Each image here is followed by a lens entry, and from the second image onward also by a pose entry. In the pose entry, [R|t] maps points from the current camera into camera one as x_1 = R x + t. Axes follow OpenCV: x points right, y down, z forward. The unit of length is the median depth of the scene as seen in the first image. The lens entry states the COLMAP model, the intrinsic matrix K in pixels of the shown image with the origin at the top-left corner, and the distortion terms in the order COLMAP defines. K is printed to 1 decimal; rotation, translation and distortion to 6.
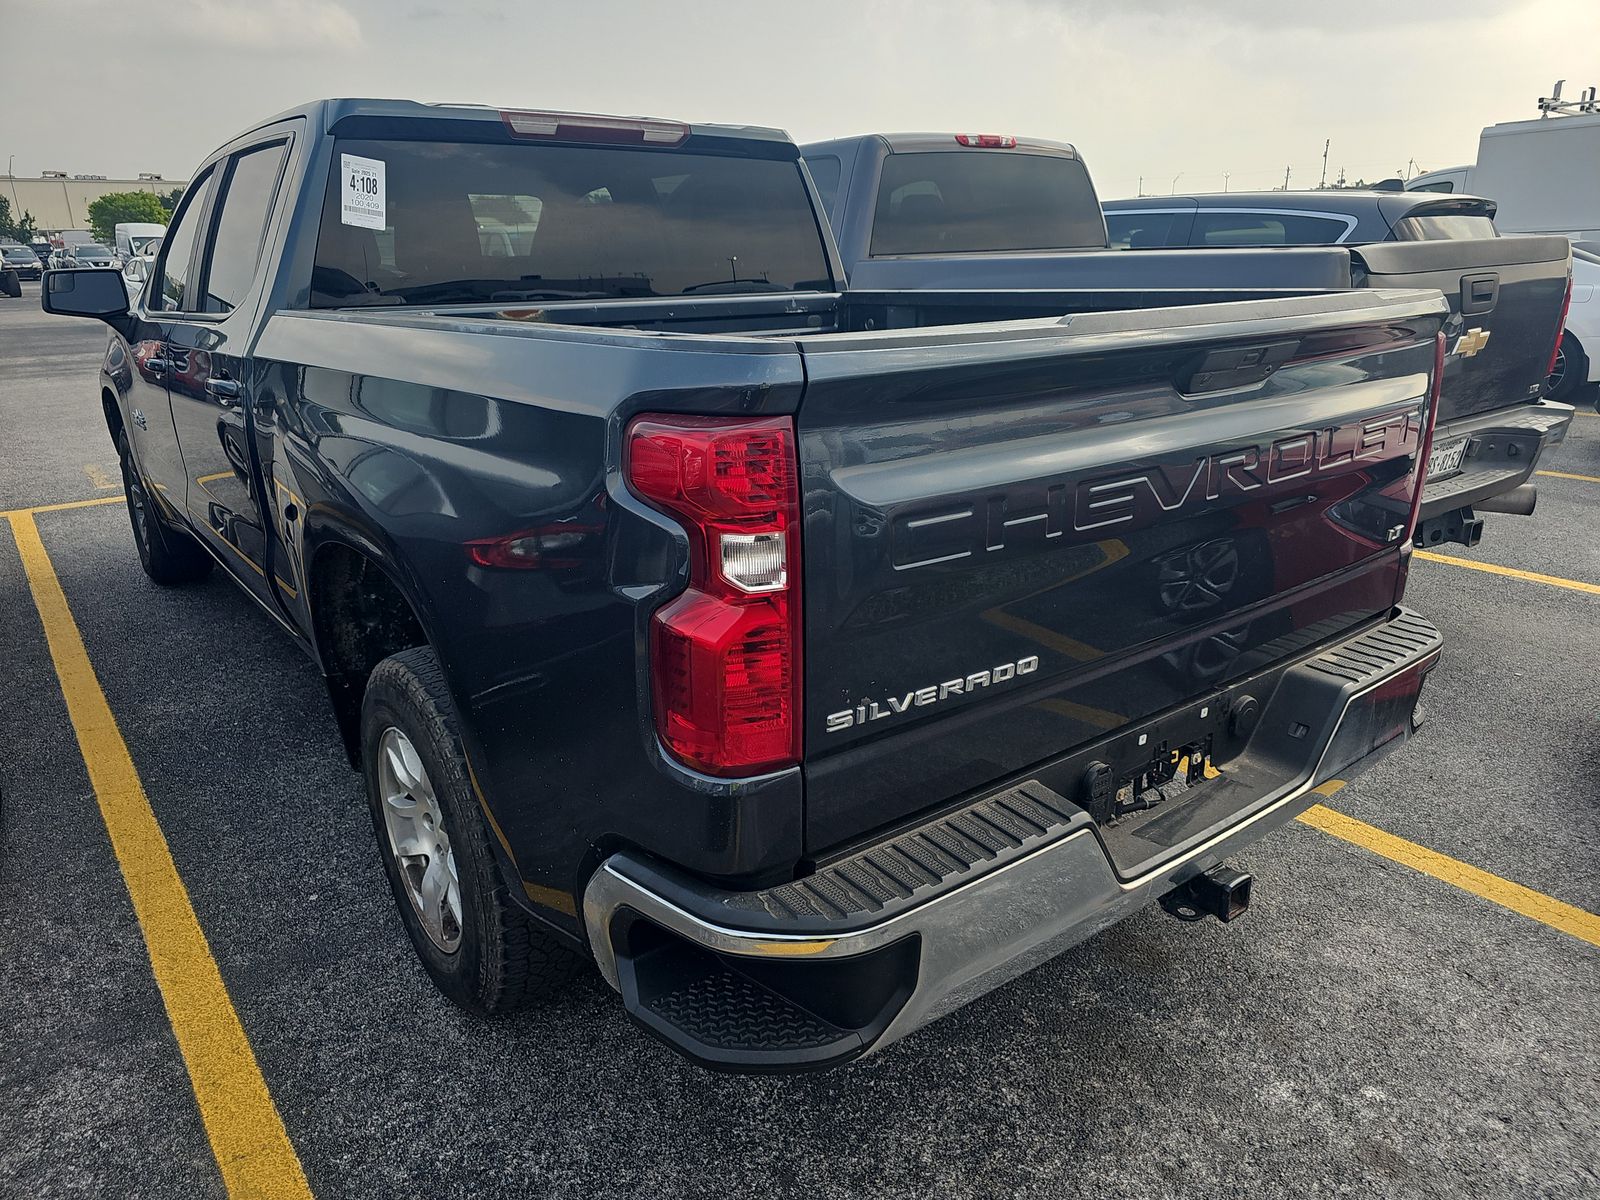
lens RADIAL K [[1054.4, 0, 784.6], [0, 1054.4, 583.4], [0, 0, 1]] dist [0.076476, -0.074138]
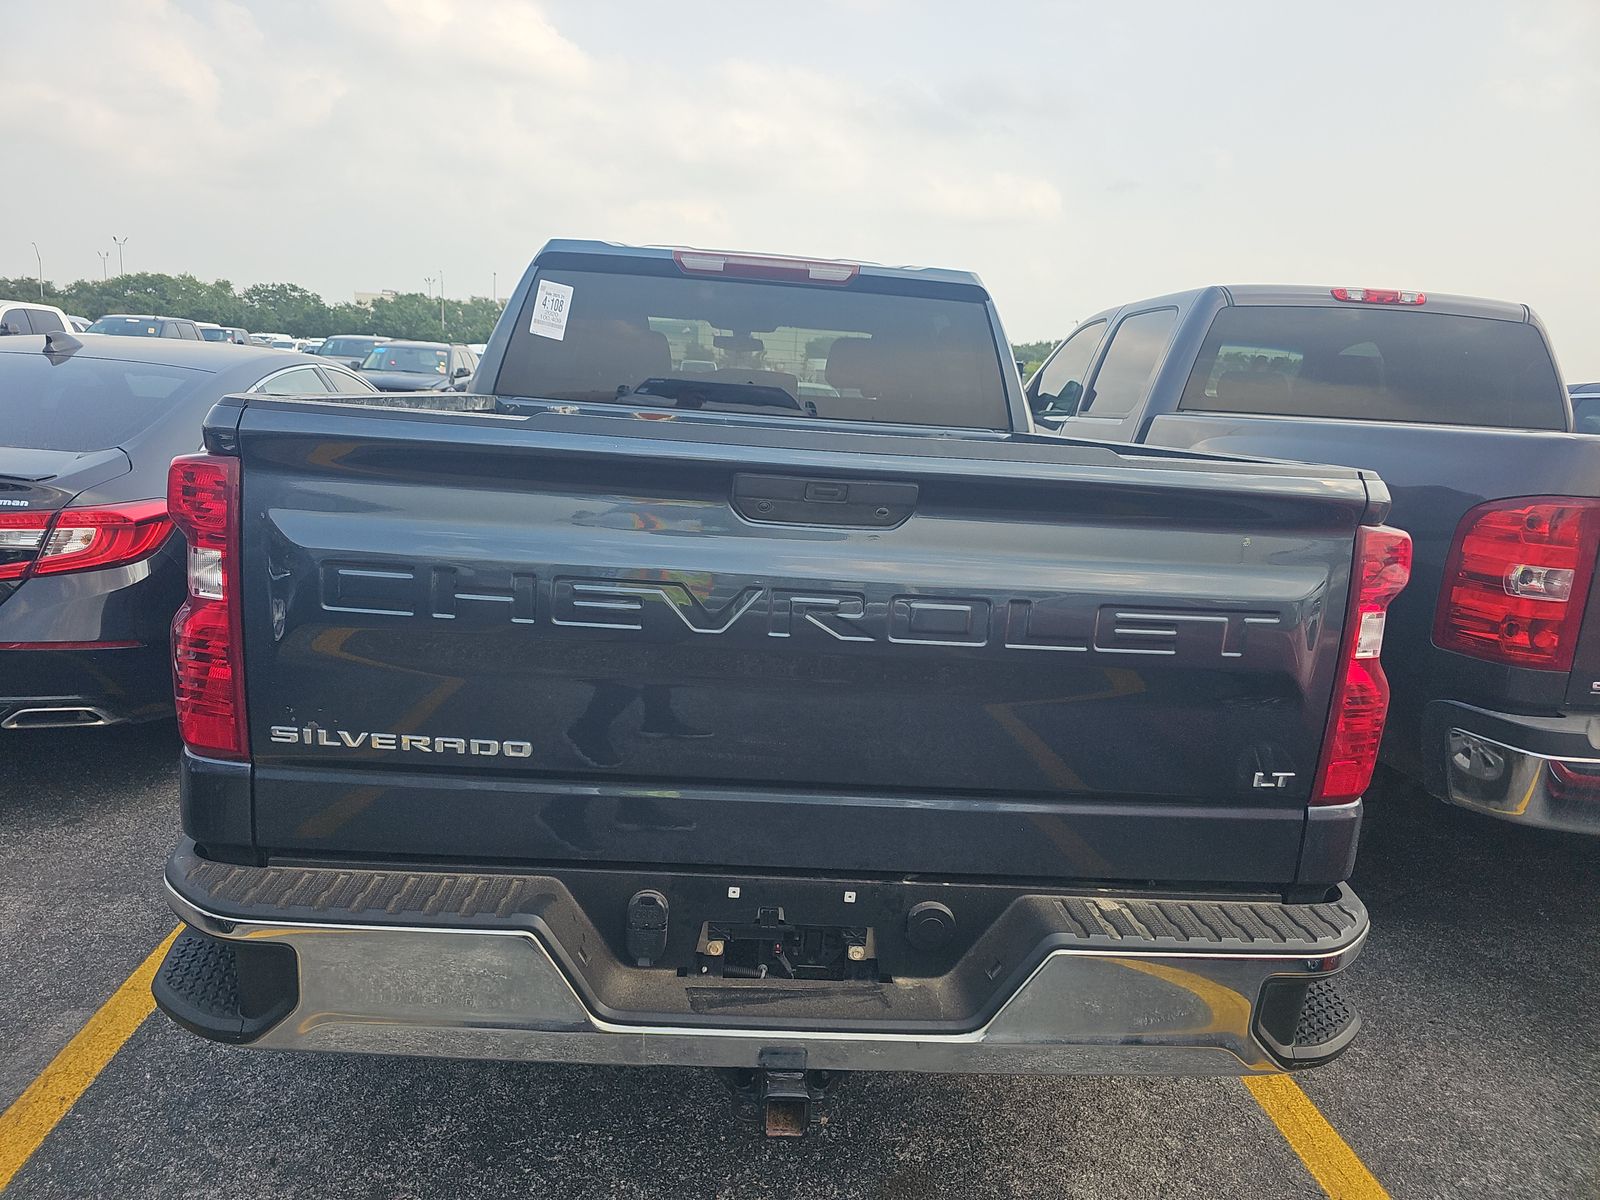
lens RADIAL K [[1054.4, 0, 784.6], [0, 1054.4, 583.4], [0, 0, 1]] dist [0.076476, -0.074138]
pose [[0.832037, 0.172682, -0.527158, 0.712329], [-0.240855, 0.968521, -0.062892, -0.055138], [0.499703, 0.179297, 0.847437, 0.180978]]
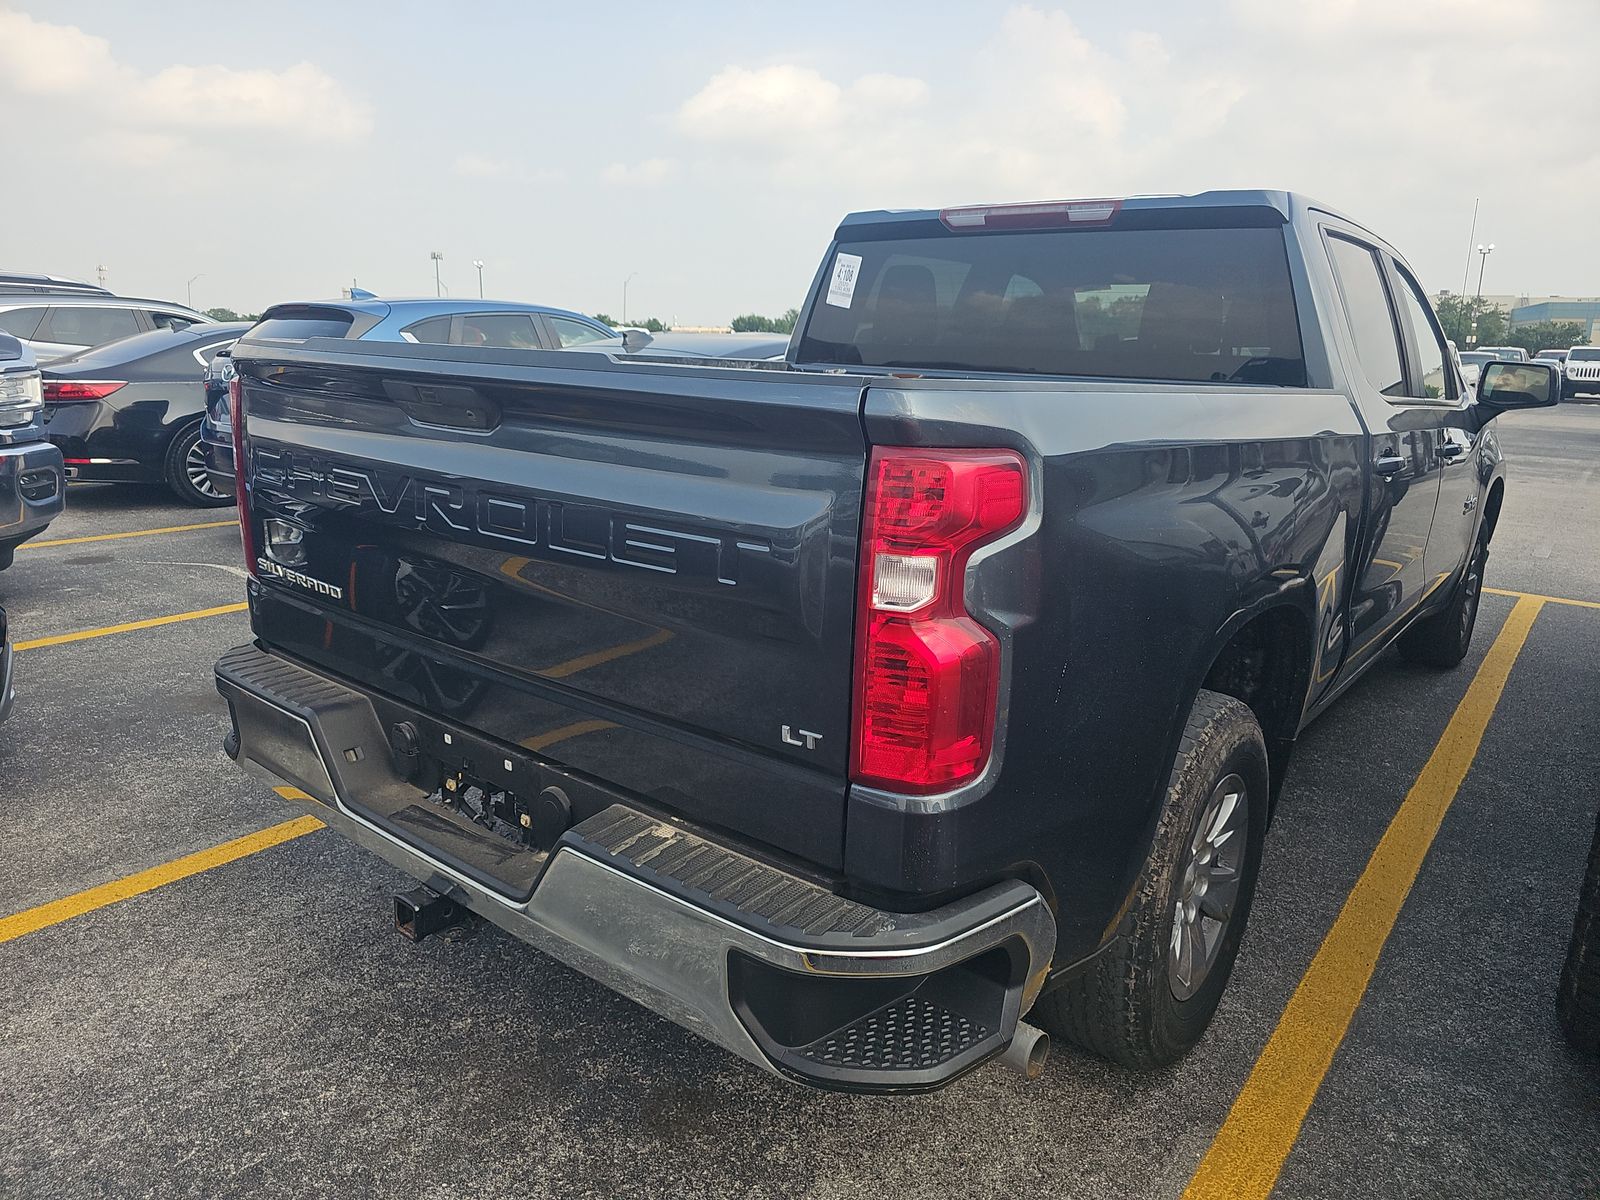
lens RADIAL K [[1065.7, 0, 820.6], [0, 1065.7, 601.7], [0, 0, 1]] dist [0.047325, 0.002638]
pose [[0.253810, 0.251316, -0.934035, 1.262372], [-0.329603, 0.930333, 0.160755, -0.254304], [0.909363, 0.267060, 0.318963, 0.847821]]
